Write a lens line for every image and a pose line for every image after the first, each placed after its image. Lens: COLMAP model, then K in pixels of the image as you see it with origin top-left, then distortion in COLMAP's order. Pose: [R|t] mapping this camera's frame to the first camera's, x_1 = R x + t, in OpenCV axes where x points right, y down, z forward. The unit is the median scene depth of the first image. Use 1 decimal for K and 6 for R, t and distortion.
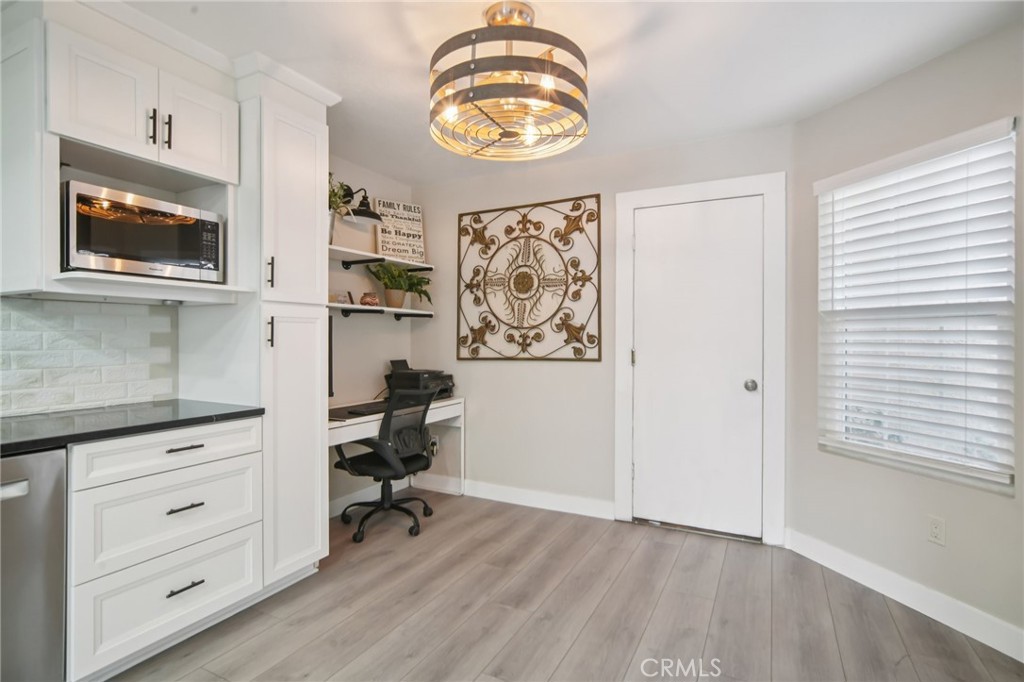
lens RADIAL K [[501.6, 0, 512.0], [0, 501.6, 341.0], [0, 0, 1]] dist [-0.022002, 0.014240]
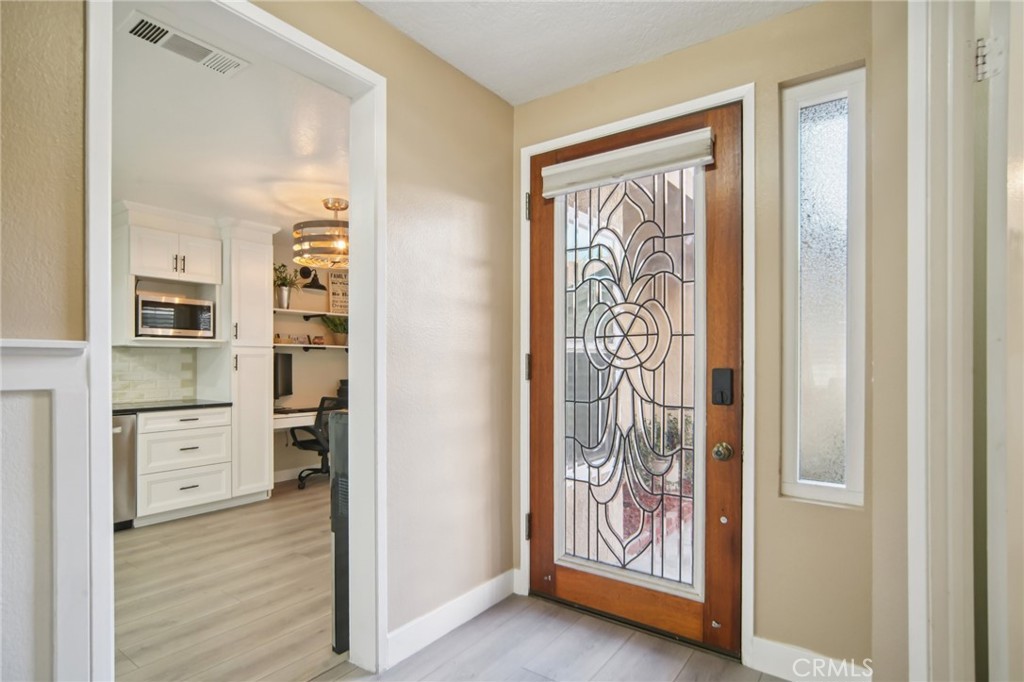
lens RADIAL K [[530.6, 0, 508.1], [0, 530.6, 365.9], [0, 0, 1]] dist [-0.003124, -0.000695]
pose [[0.987126, -0.000639, -0.159944, 0.862107], [0.000899, 0.999998, 0.001553, -0.008122], [0.159943, -0.001677, 0.987125, -0.825237]]
